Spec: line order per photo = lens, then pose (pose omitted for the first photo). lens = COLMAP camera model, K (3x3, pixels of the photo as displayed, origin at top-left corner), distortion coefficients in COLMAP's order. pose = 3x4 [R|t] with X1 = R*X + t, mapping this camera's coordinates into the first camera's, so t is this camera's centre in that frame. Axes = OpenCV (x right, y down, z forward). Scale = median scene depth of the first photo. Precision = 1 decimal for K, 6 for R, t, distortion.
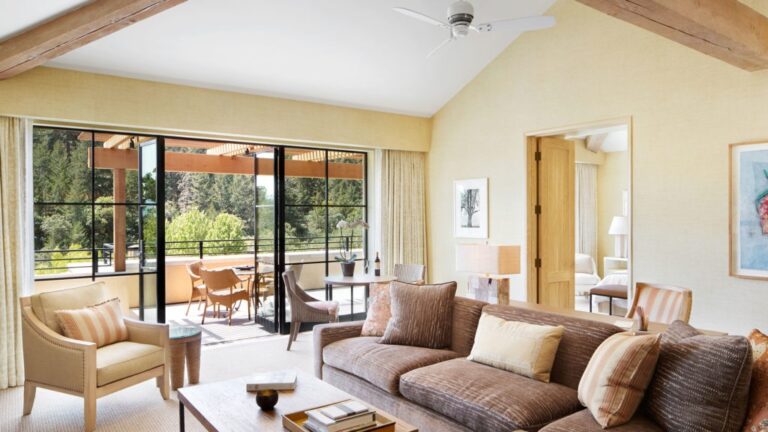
lens RADIAL K [[520.0, 0, 385.9], [0, 520.0, 217.7], [0, 0, 1]] dist [0.005012, 0.001132]
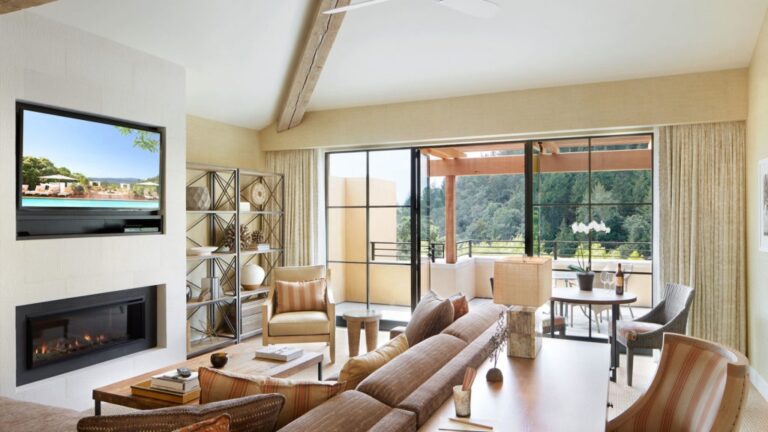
lens RADIAL K [[520.0, 0, 385.6], [0, 520.0, 215.5], [0, 0, 1]] dist [0.005012, 0.001132]
pose [[0.498183, 0.001857, -0.867070, 0.431097], [-0.005593, 0.999984, -0.001072, -0.002534], [0.867054, 0.005384, 0.498186, 0.290733]]
